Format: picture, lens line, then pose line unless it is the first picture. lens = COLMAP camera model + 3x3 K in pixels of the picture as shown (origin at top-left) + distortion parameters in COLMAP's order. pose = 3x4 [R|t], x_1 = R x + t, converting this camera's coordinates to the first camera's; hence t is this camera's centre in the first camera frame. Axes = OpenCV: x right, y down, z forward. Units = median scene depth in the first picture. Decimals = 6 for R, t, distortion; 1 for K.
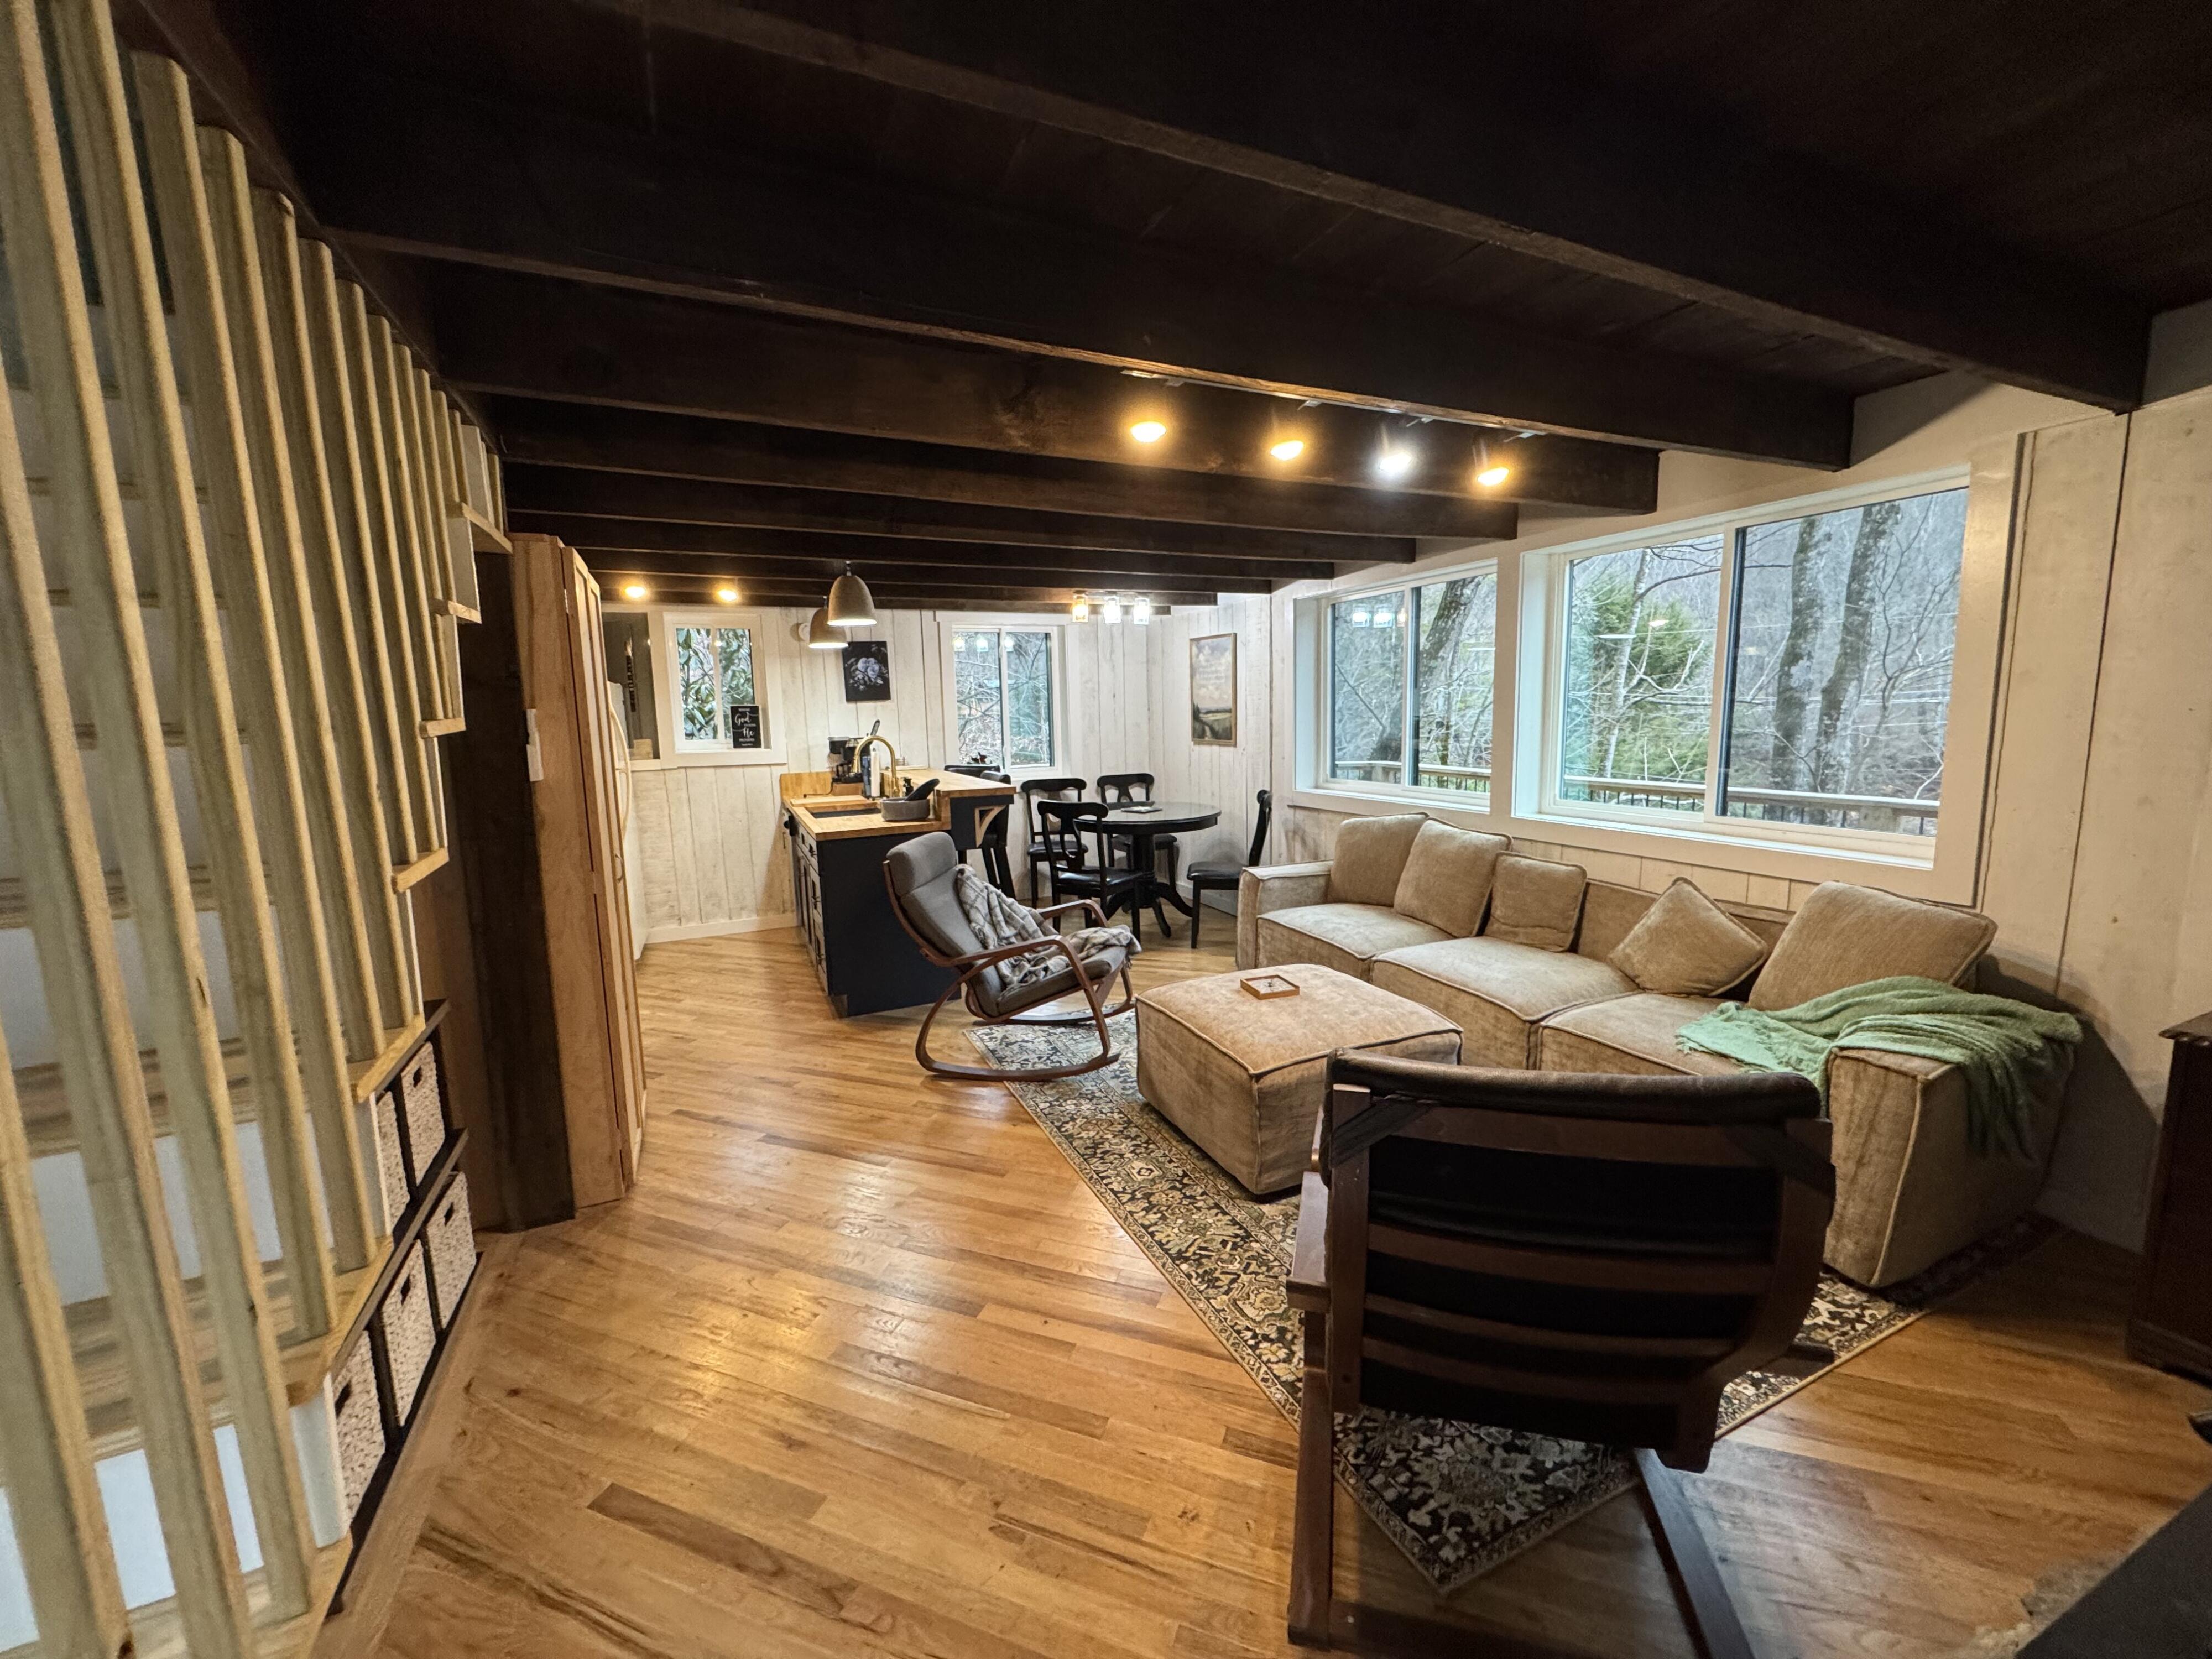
lens RADIAL K [[876.3, 0, 1102.8], [0, 876.3, 833.0], [0, 0, 1]] dist [-0.001947, 0.000799]
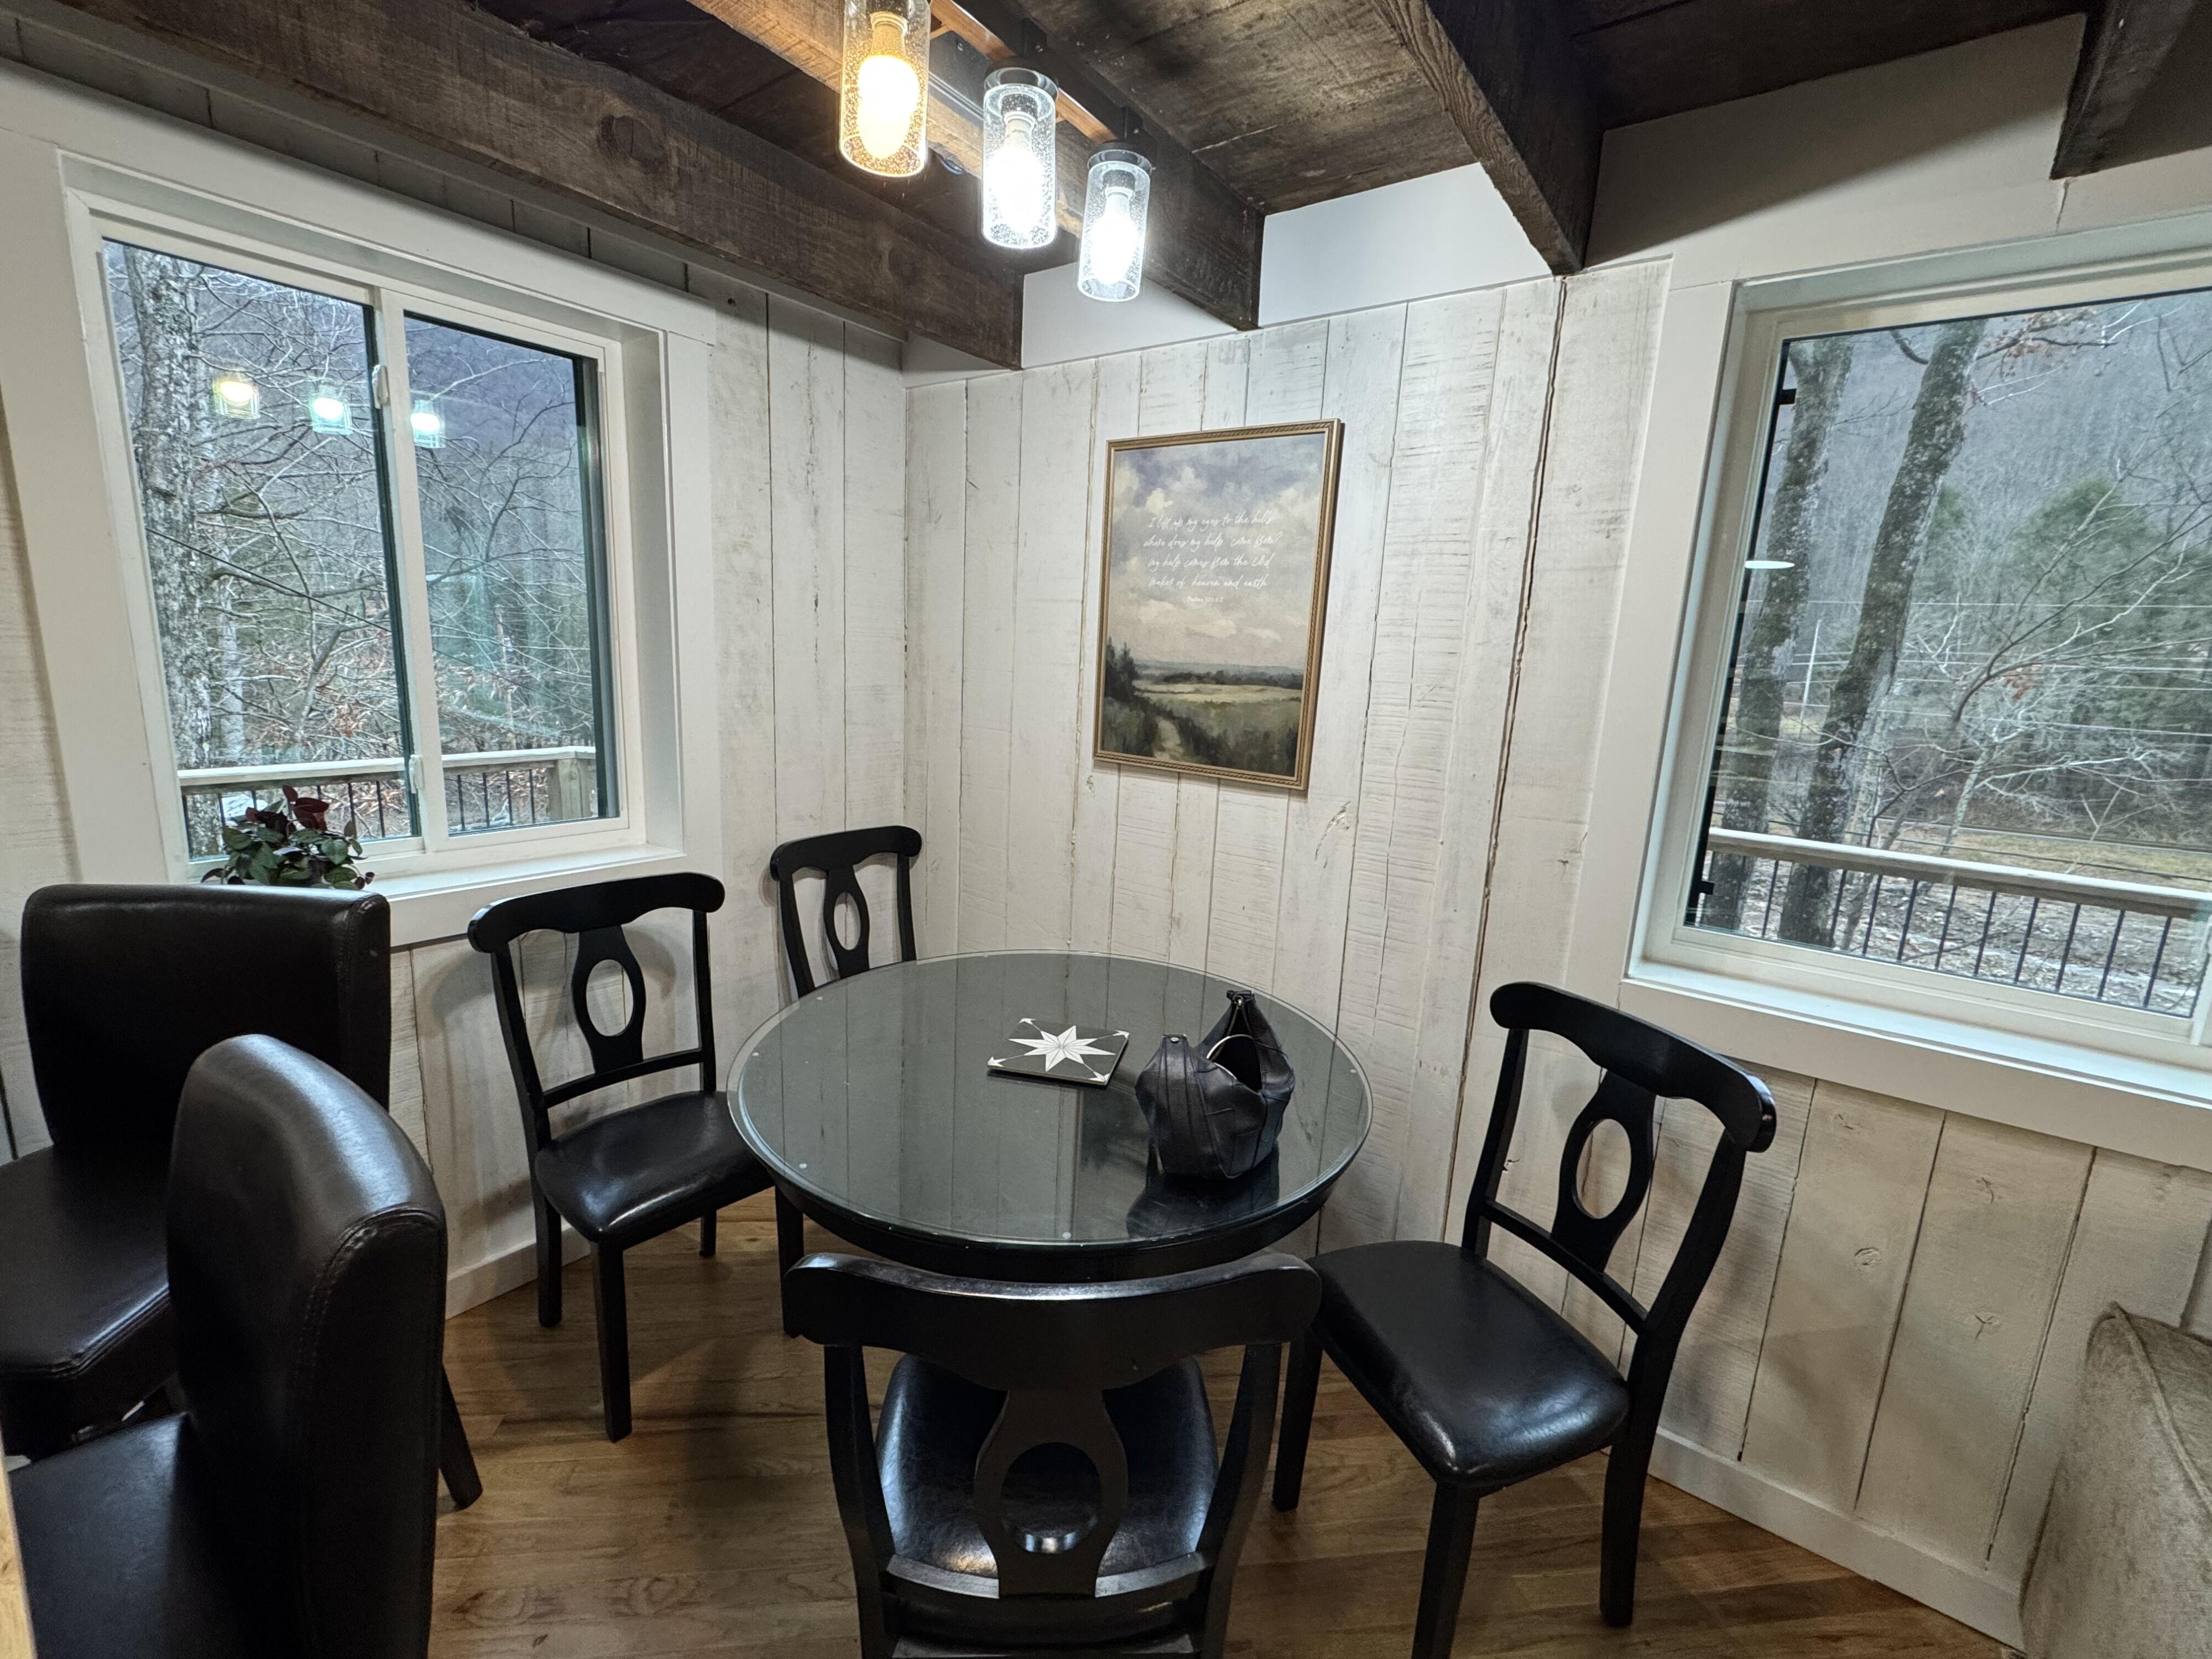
lens RADIAL K [[944.0, 0, 1106.5], [0, 944.0, 822.2], [0, 0, 1]] dist [0.004470, 0.000244]
pose [[0.876977, -0.020225, 0.480106, -0.117298], [-0.002693, 0.998891, 0.046999, -0.165455], [-0.480524, -0.042510, 0.875950, 1.165523]]
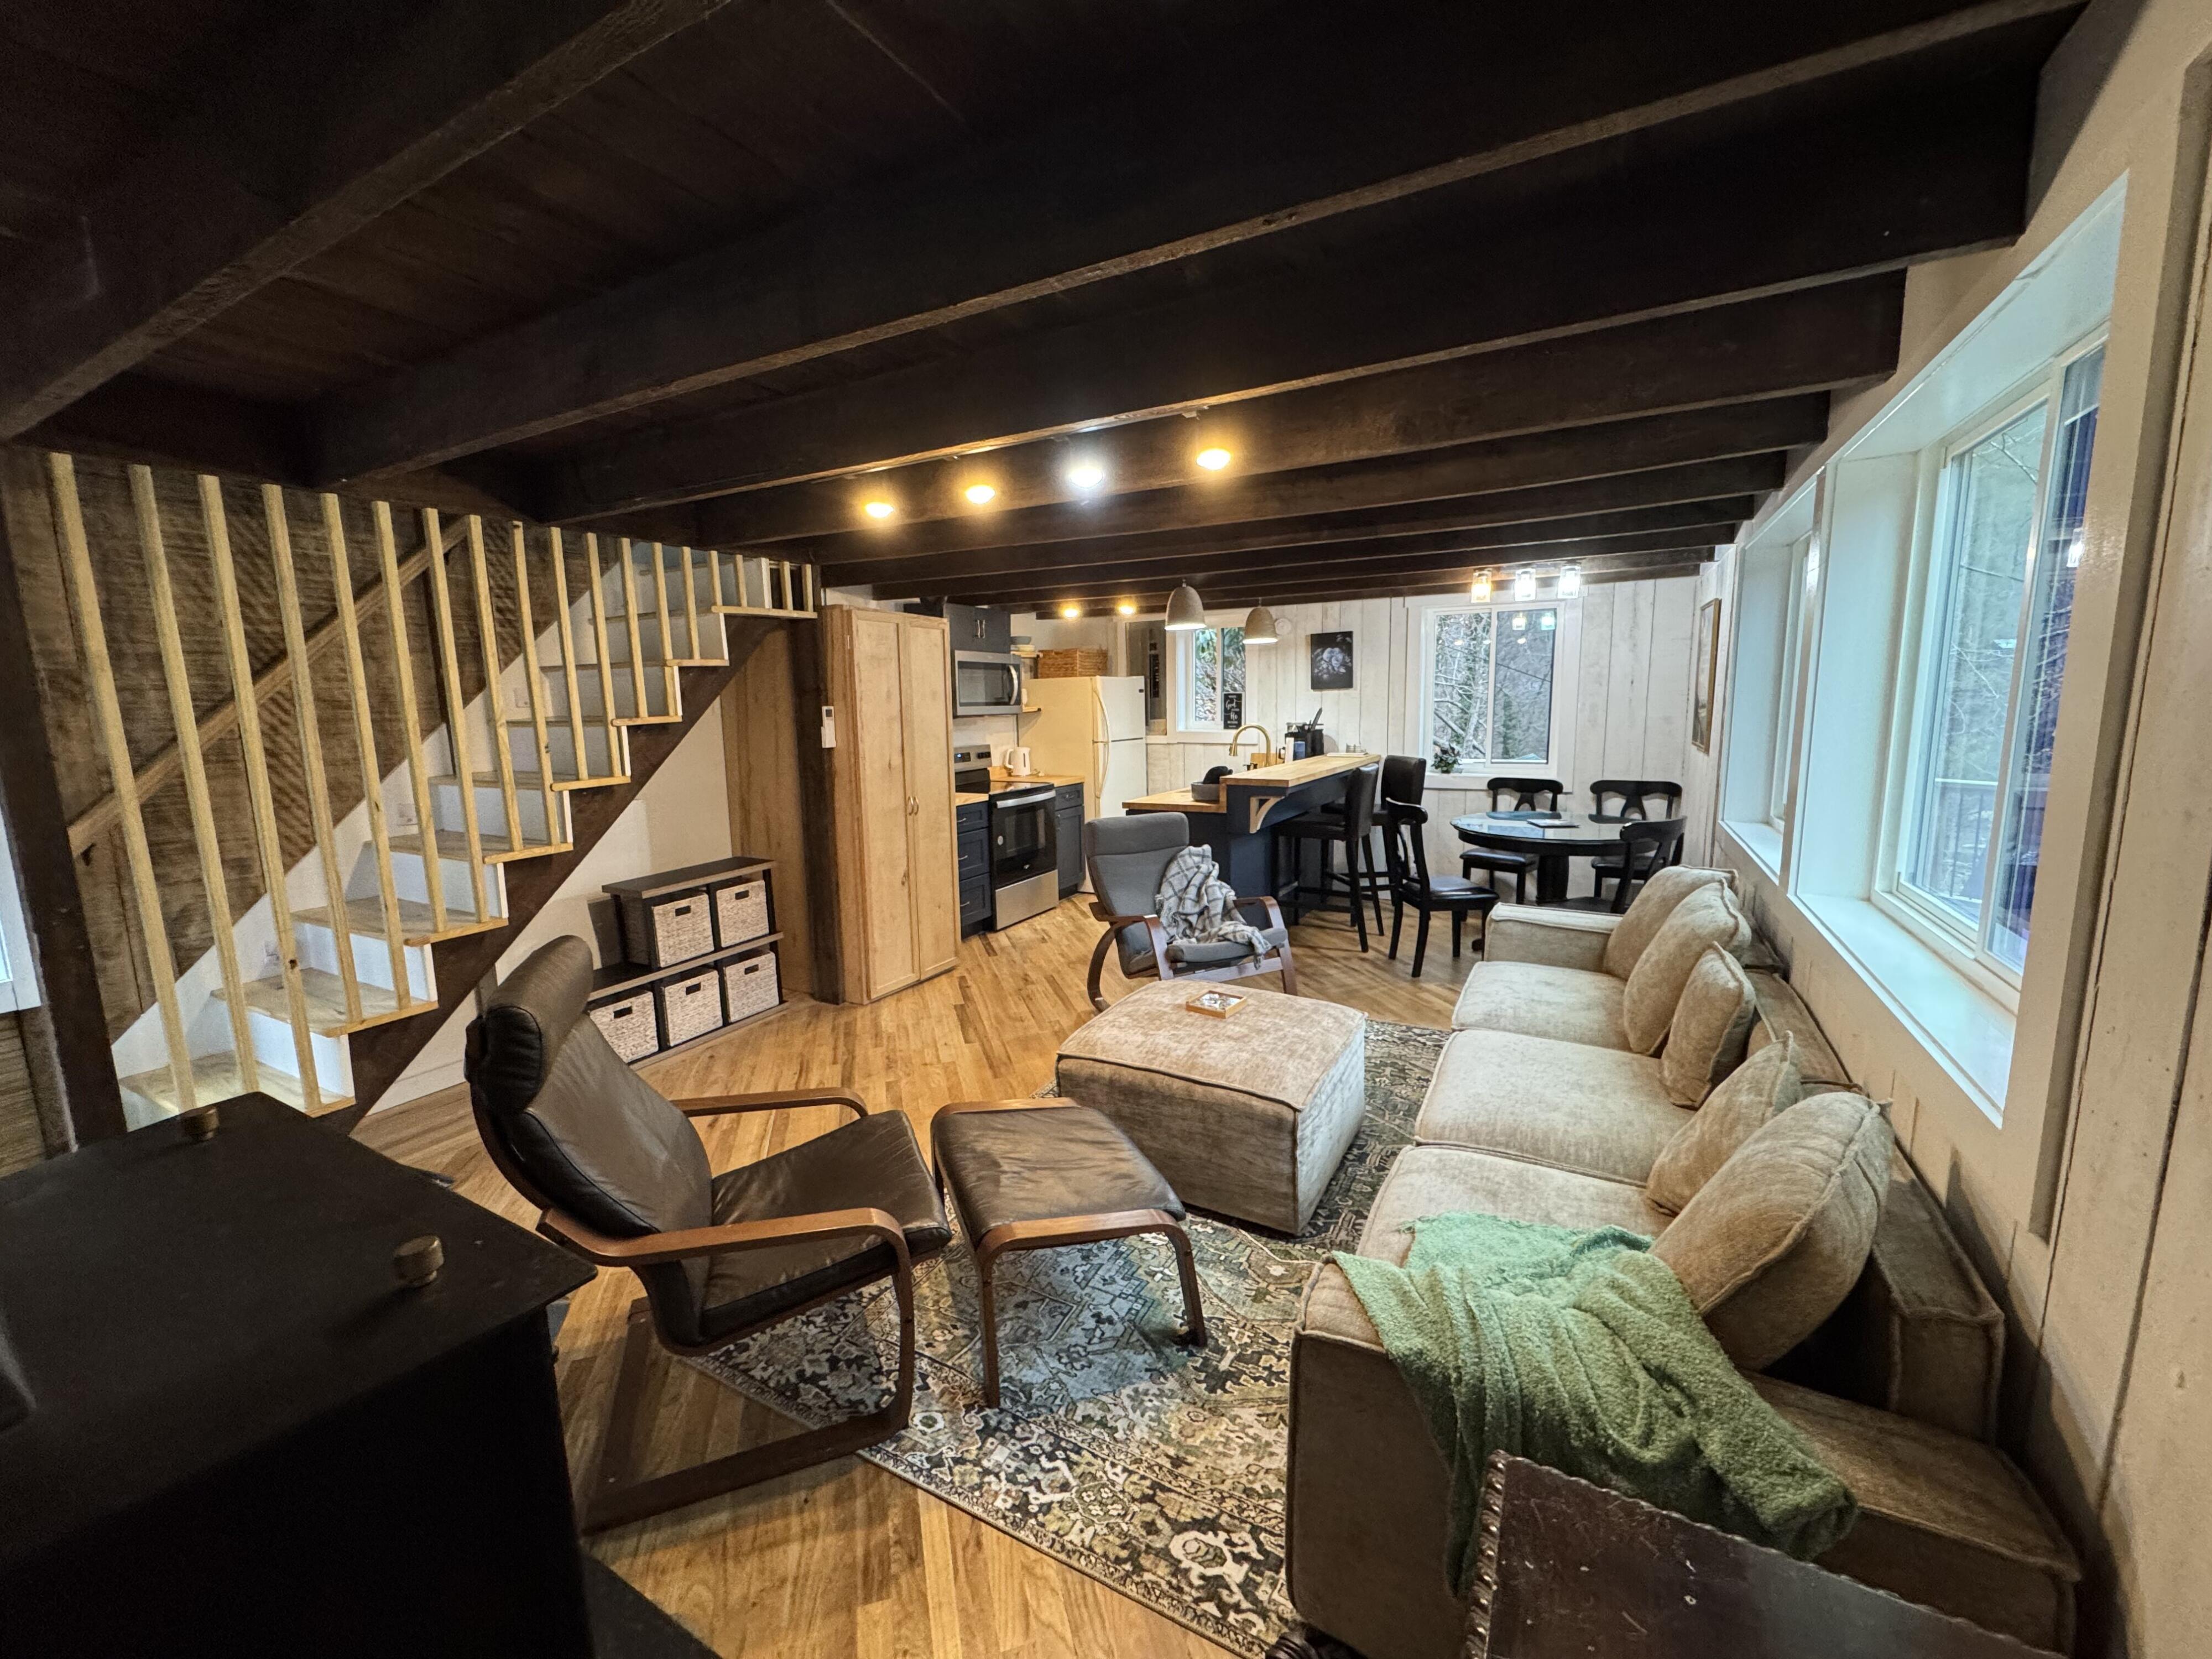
lens RADIAL K [[876.3, 0, 1096.4], [0, 876.3, 827.0], [0, 0, 1]] dist [-0.001947, 0.000799]
pose [[0.592333, 0.126652, -0.795676, 0.691475], [-0.108369, 0.991117, 0.077087, -0.061900], [0.798372, 0.040566, 0.600797, 0.249640]]
